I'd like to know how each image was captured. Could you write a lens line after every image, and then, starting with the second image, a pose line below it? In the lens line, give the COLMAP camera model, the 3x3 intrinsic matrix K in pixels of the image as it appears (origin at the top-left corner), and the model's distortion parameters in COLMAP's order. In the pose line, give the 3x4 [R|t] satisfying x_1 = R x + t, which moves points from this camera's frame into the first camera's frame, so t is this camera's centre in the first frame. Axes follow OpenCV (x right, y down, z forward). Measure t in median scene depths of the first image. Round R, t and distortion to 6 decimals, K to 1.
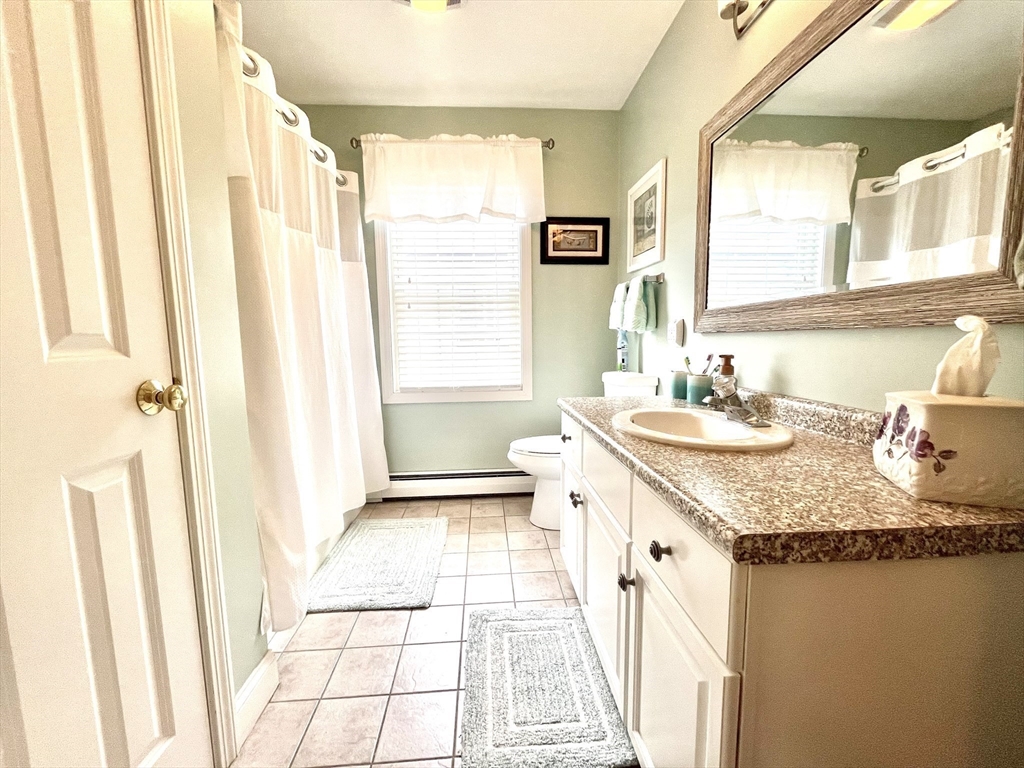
lens RADIAL K [[417.8, 0, 512.0], [0, 417.8, 384.0], [0, 0, 1]] dist [-0.000651, -0.000188]
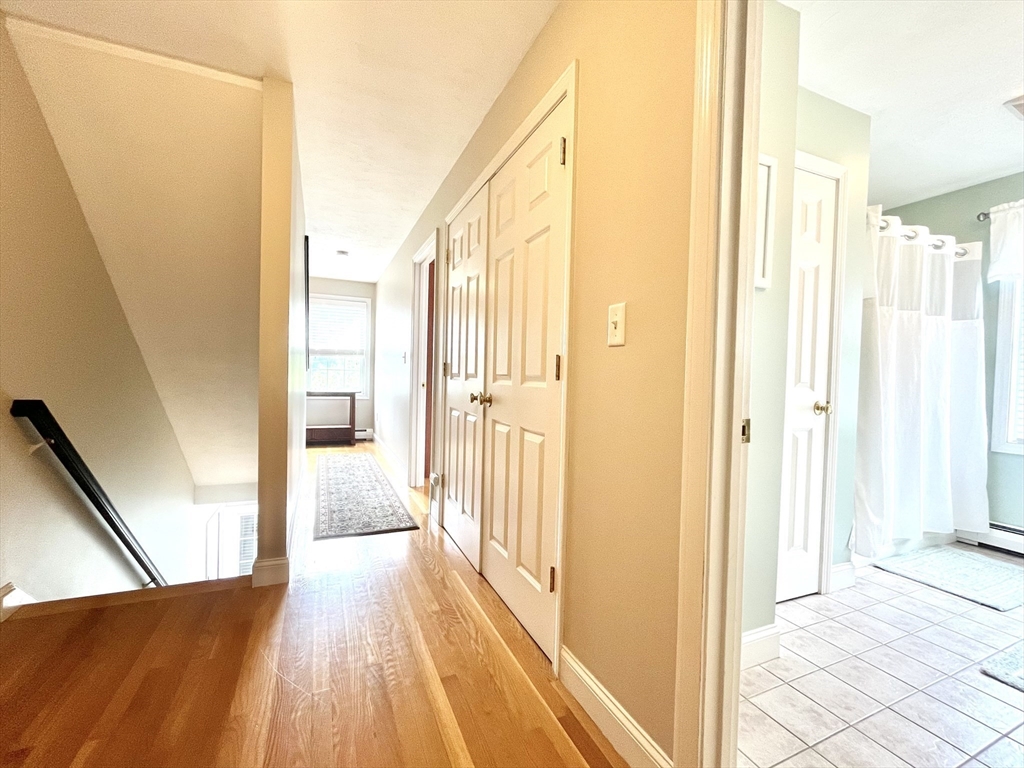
lens RADIAL K [[428.7, 0, 512.0], [0, 428.7, 384.0], [0, 0, 1]] dist [-0.000322, -0.000908]
pose [[0.341778, 0.049000, -0.938502, 0.384671], [-0.133809, 0.991003, 0.003011, 0.055238], [0.930206, 0.124551, 0.345260, -0.685791]]
